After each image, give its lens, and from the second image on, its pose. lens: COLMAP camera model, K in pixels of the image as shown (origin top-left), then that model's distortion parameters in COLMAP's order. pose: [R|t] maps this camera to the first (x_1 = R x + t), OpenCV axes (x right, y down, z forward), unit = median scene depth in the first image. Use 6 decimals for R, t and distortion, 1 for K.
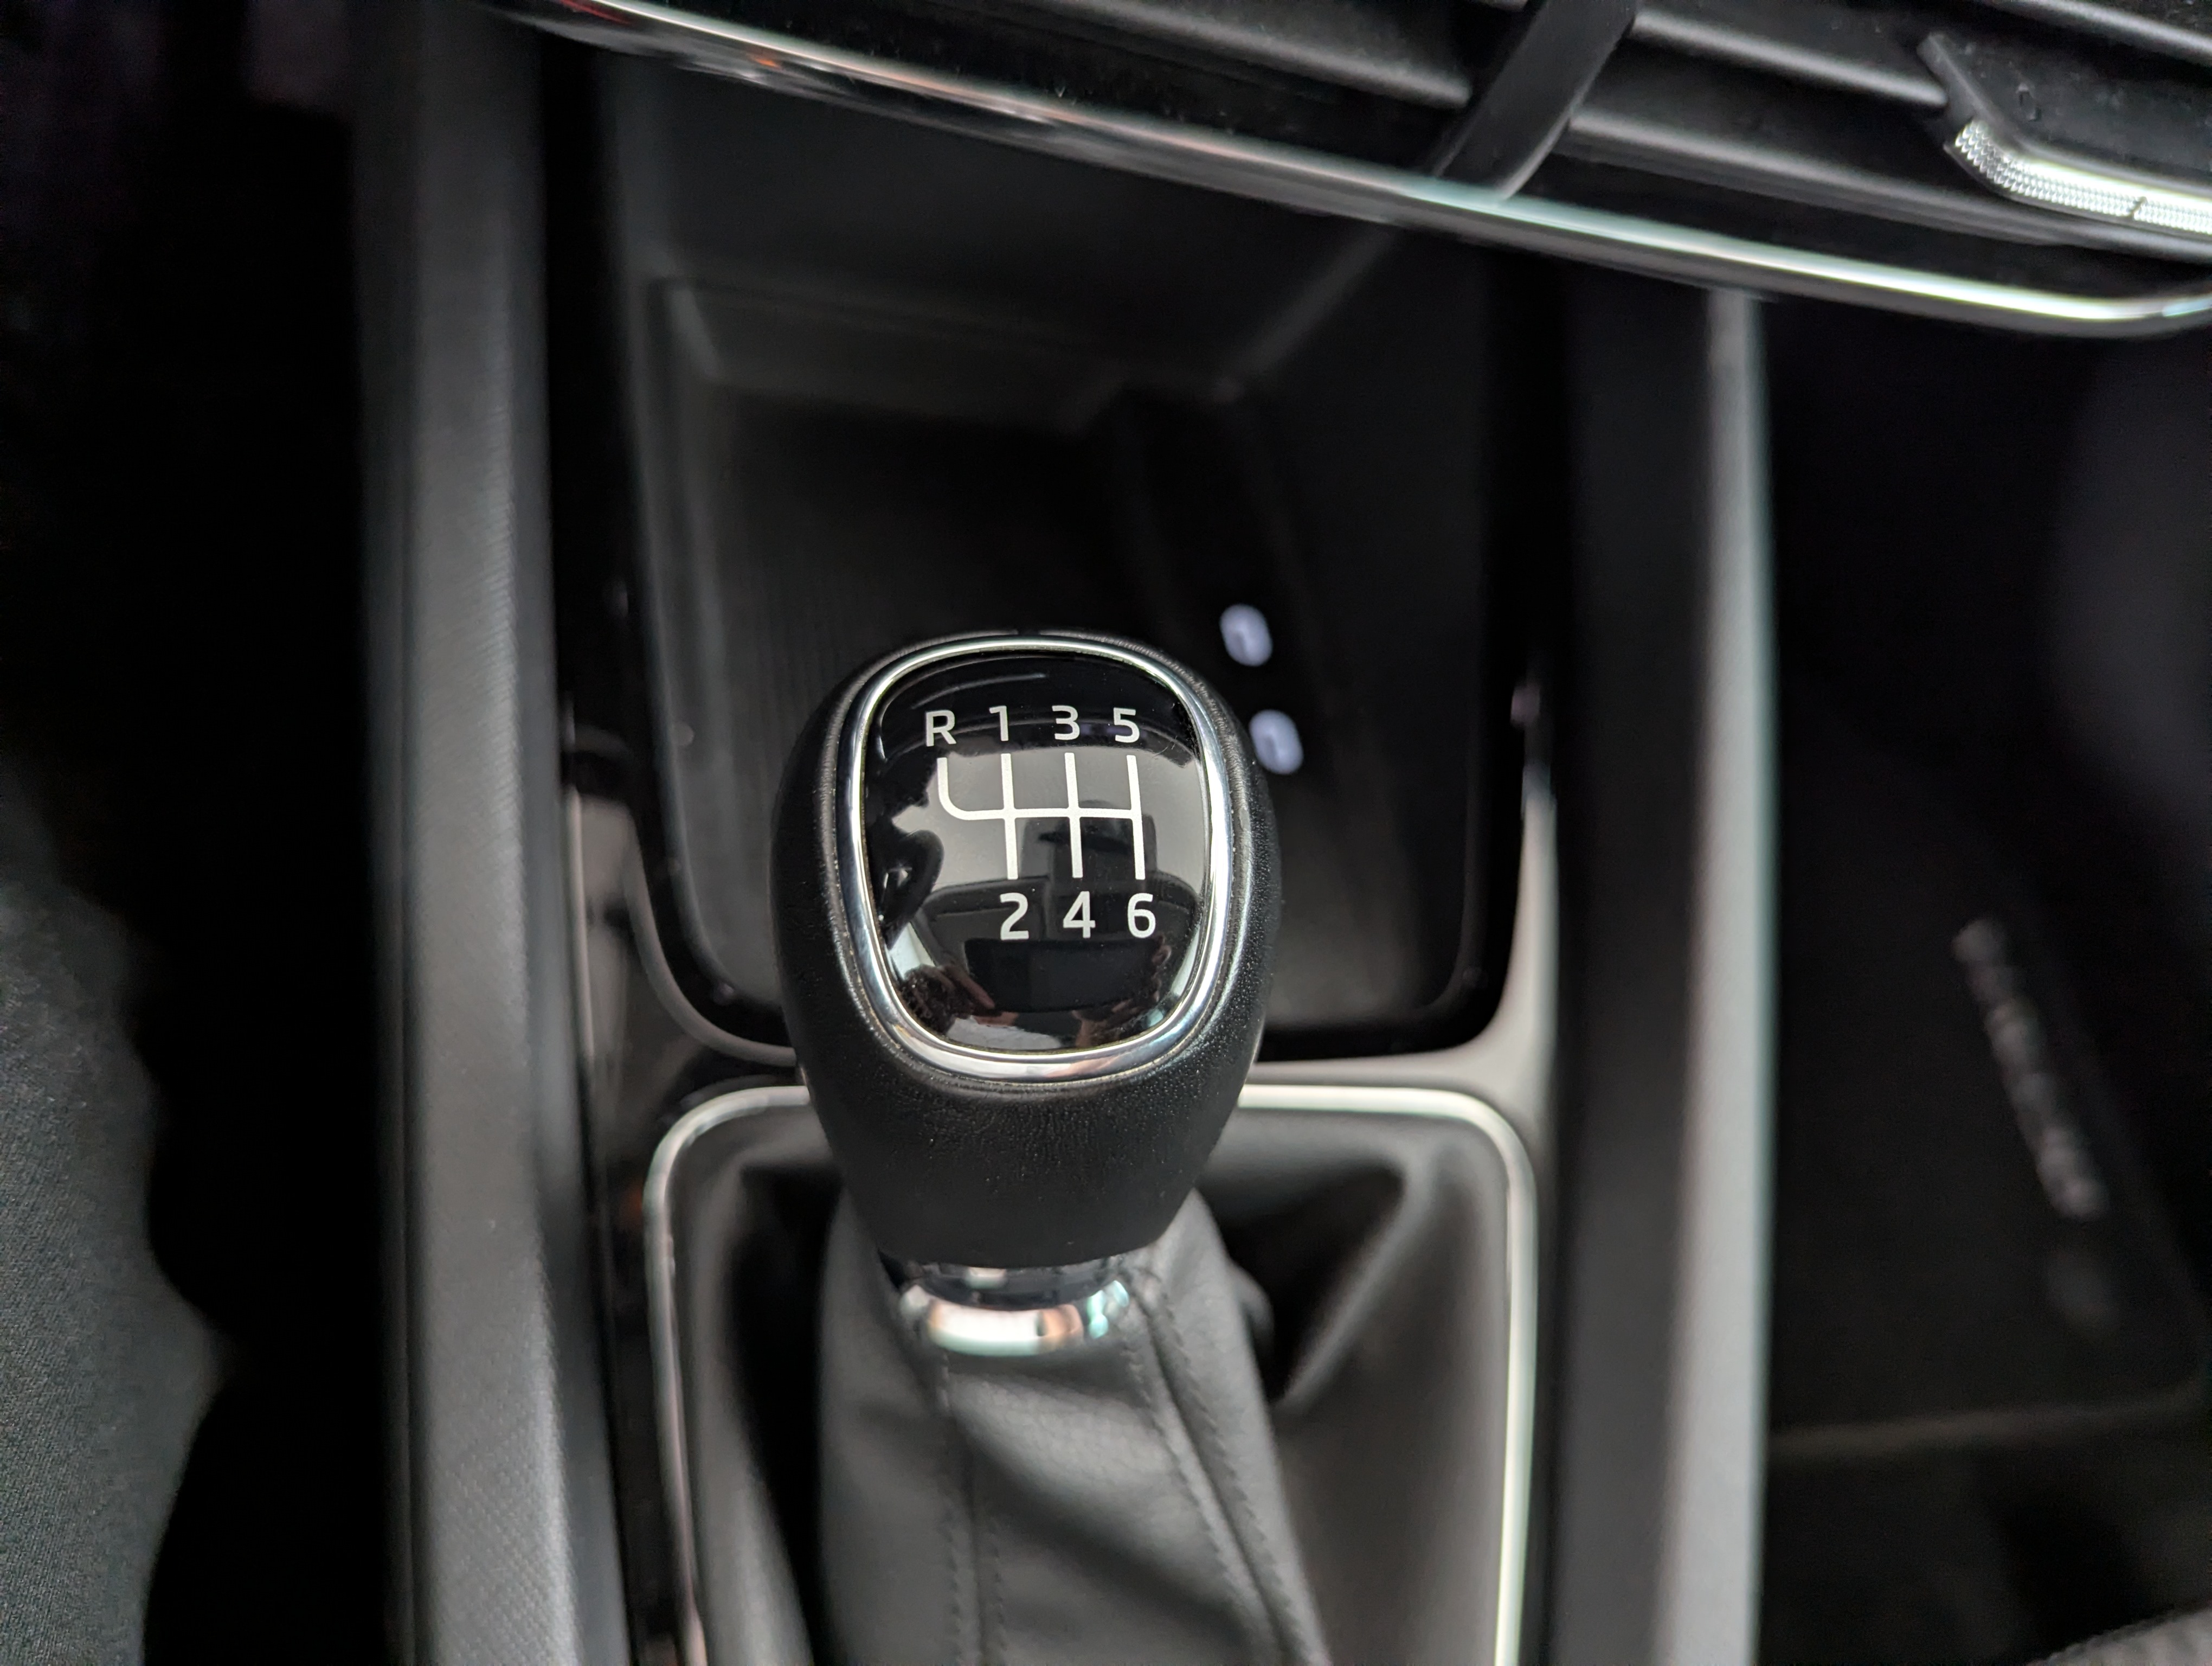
lens RADIAL K [[1773.3, 0, 1106.0], [0, 1773.3, 833.0], [0, 0, 1]] dist [-0.010695, -0.001783]
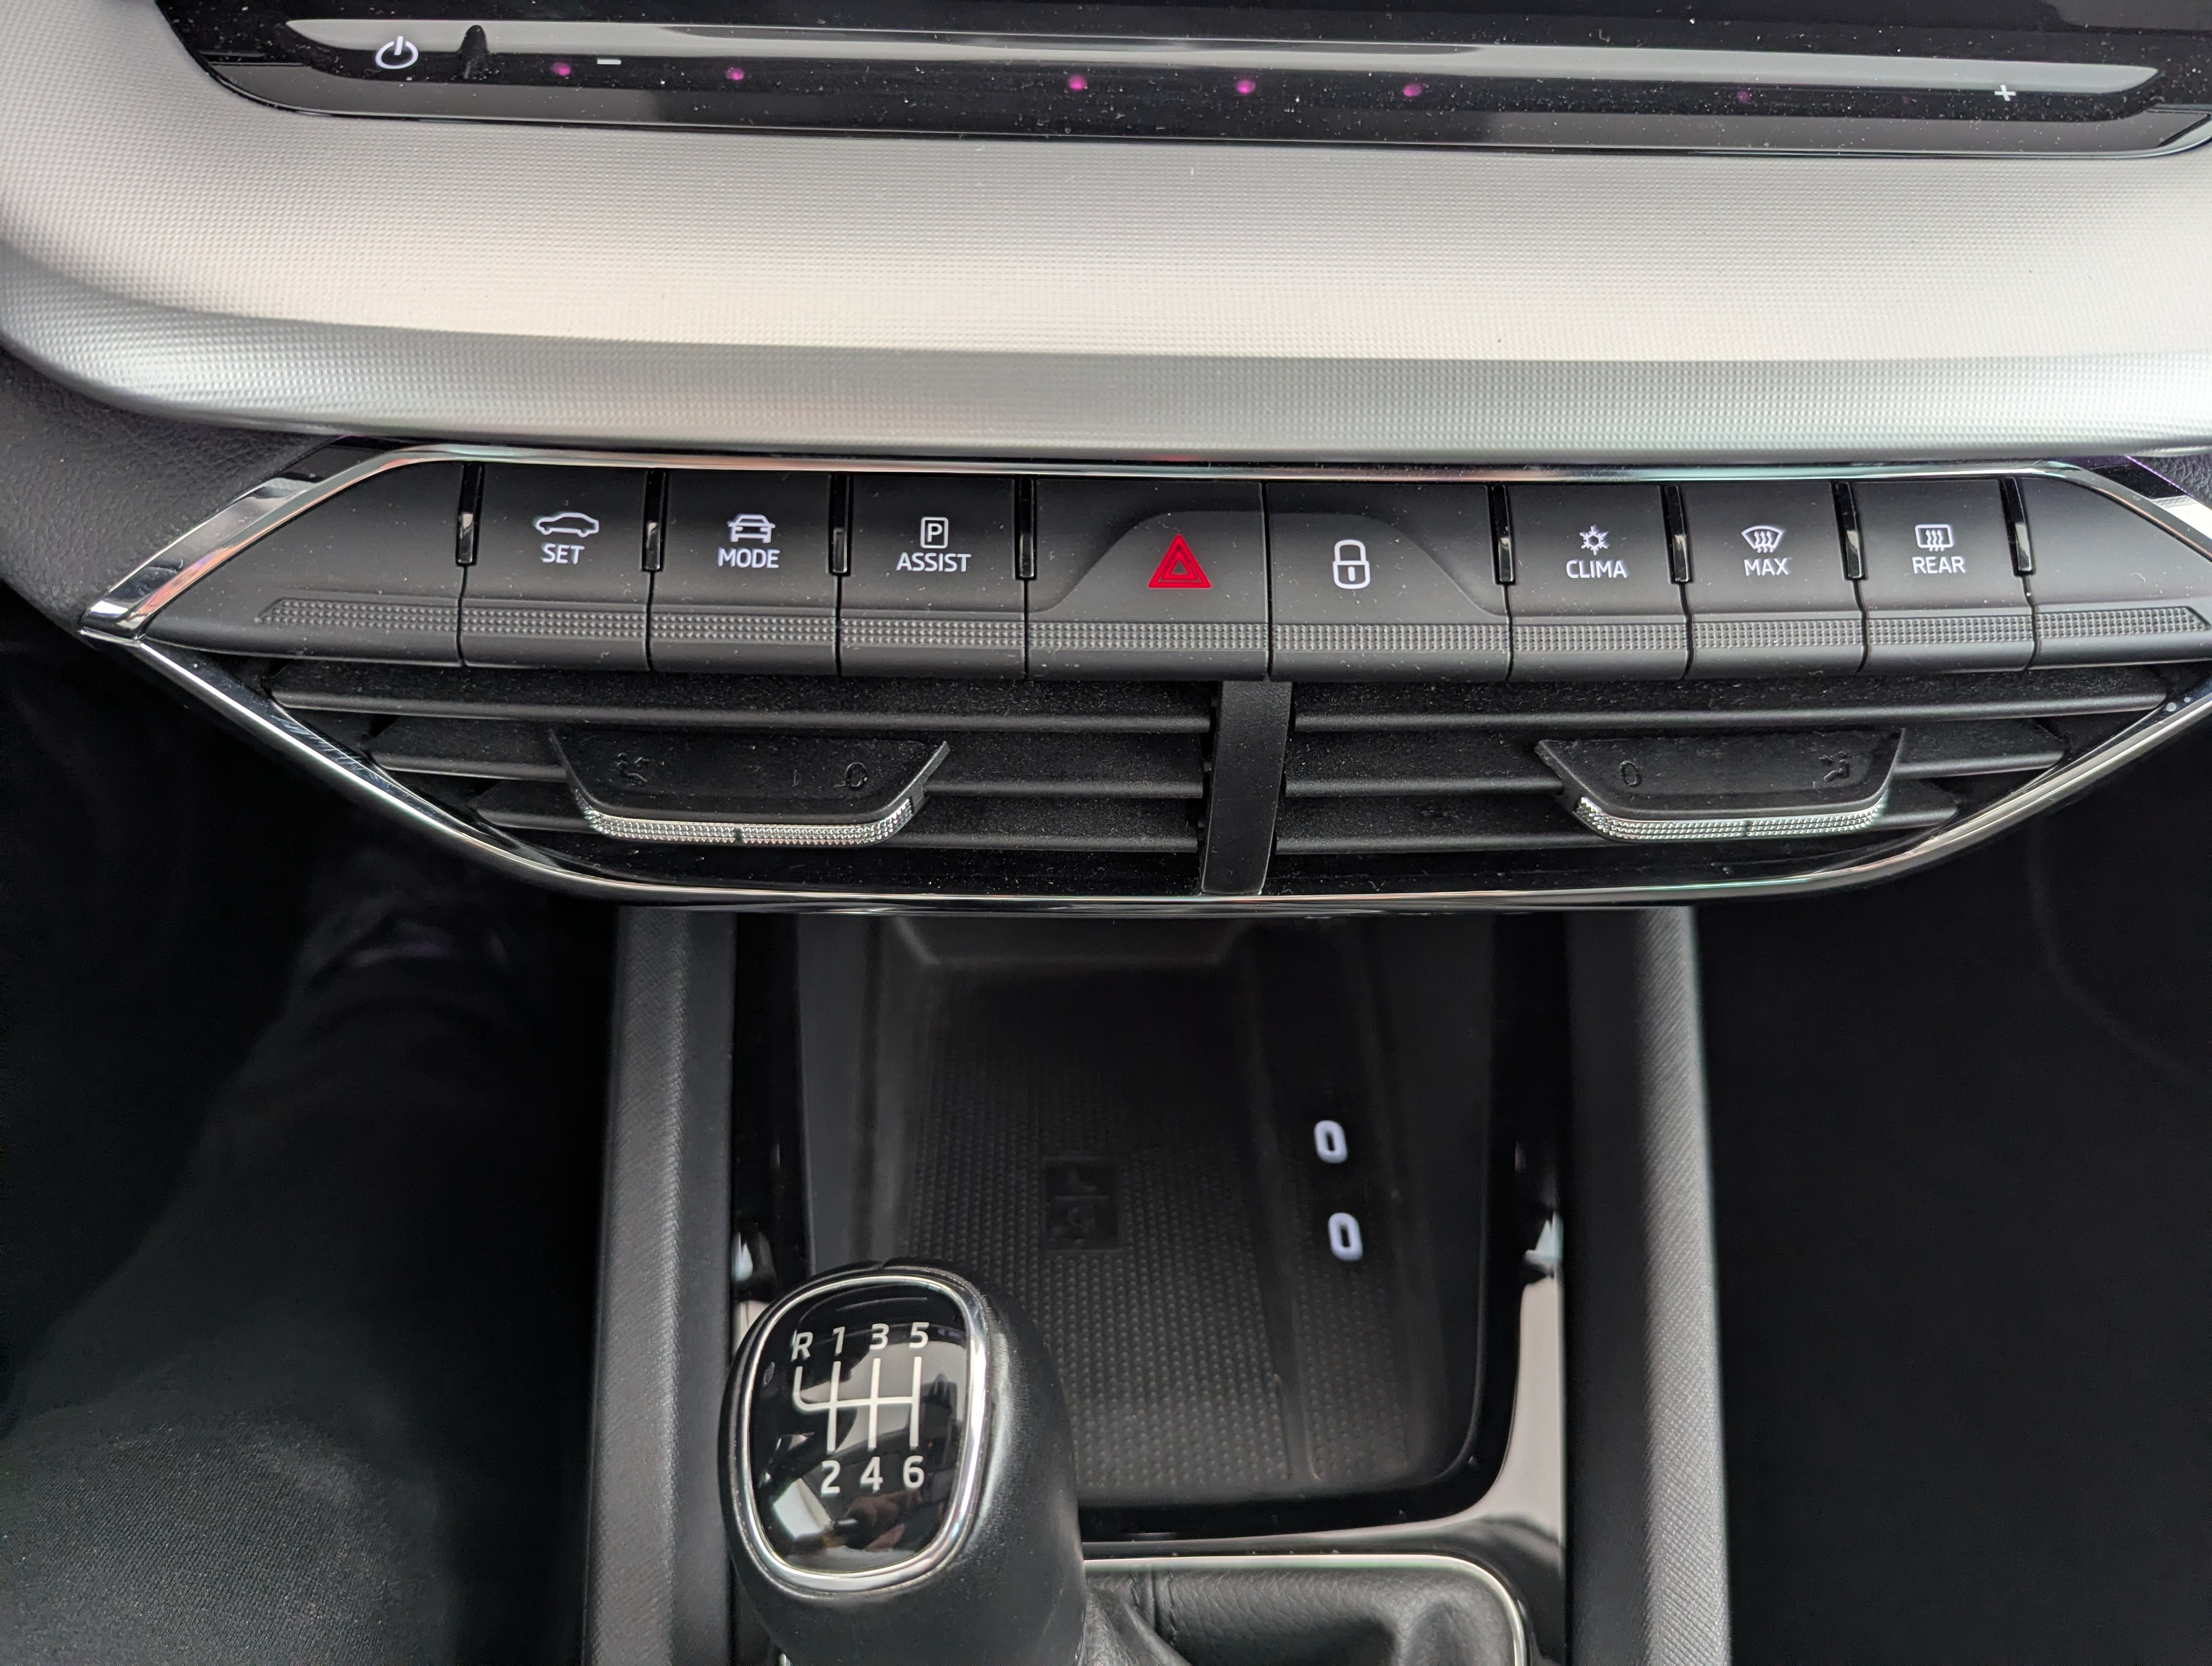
lens RADIAL K [[1773.3, 0, 1106.0], [0, 1773.3, 833.0], [0, 0, 1]] dist [-0.010695, -0.001783]
pose [[0.952306, -0.134996, -0.273658, 0.638189], [0.074517, 0.972548, -0.220447, -0.133289], [0.295905, 0.189541, 0.936223, -0.449705]]
